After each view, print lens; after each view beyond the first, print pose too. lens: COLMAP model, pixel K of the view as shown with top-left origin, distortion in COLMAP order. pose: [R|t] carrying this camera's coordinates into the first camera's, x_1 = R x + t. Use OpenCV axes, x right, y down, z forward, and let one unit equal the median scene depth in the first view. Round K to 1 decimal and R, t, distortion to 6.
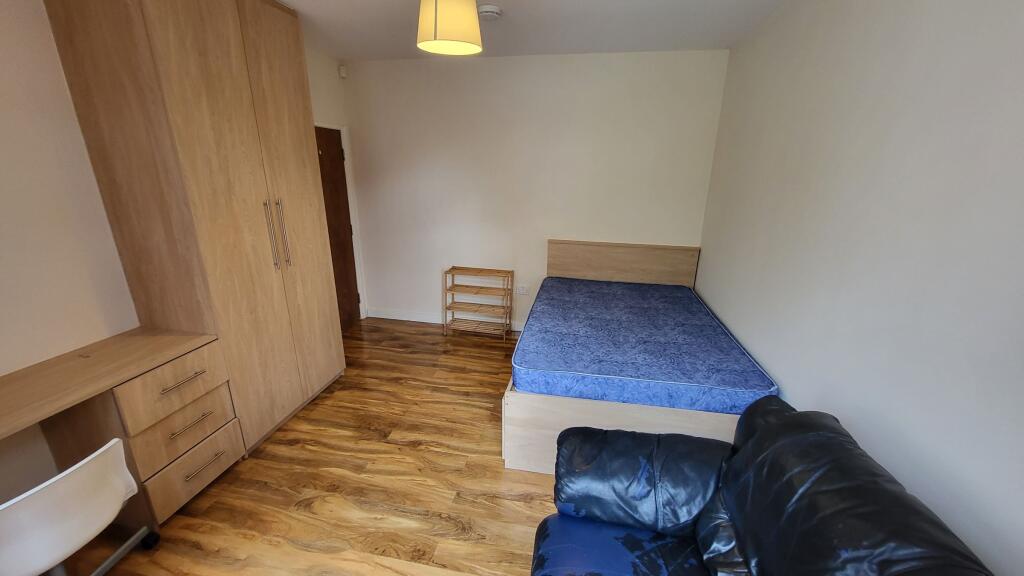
lens RADIAL K [[400.1, 0, 512.0], [0, 400.1, 288.0], [0, 0, 1]] dist [0.000004, -0.000027]
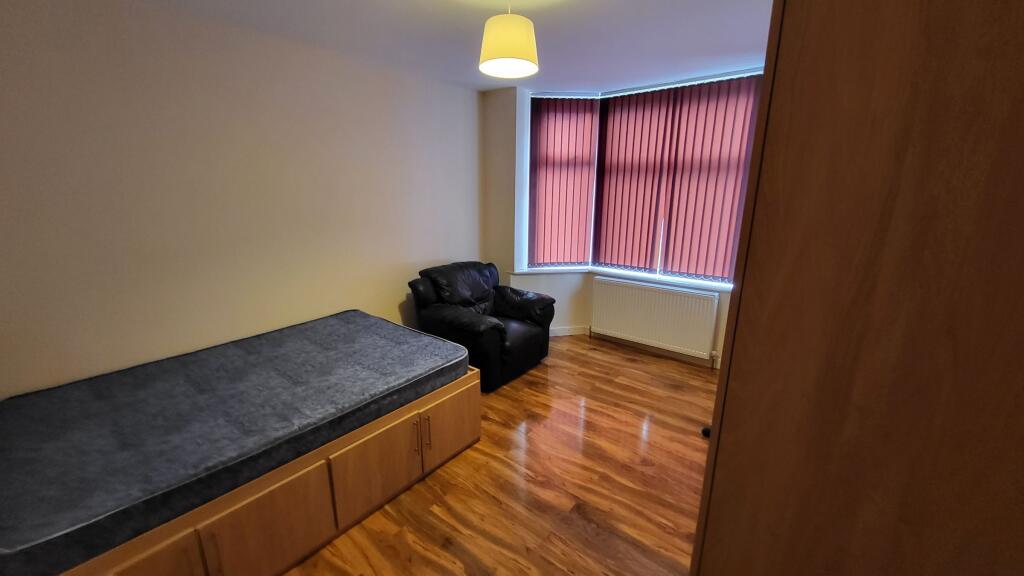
lens RADIAL K [[400.1, 0, 512.0], [0, 400.1, 288.0], [0, 0, 1]] dist [0.000004, -0.000027]
pose [[-0.881690, -0.130175, 0.453516, -0.525788], [0.127729, 0.859447, 0.495011, -0.447946], [-0.454211, 0.494374, -0.741139, 1.490526]]
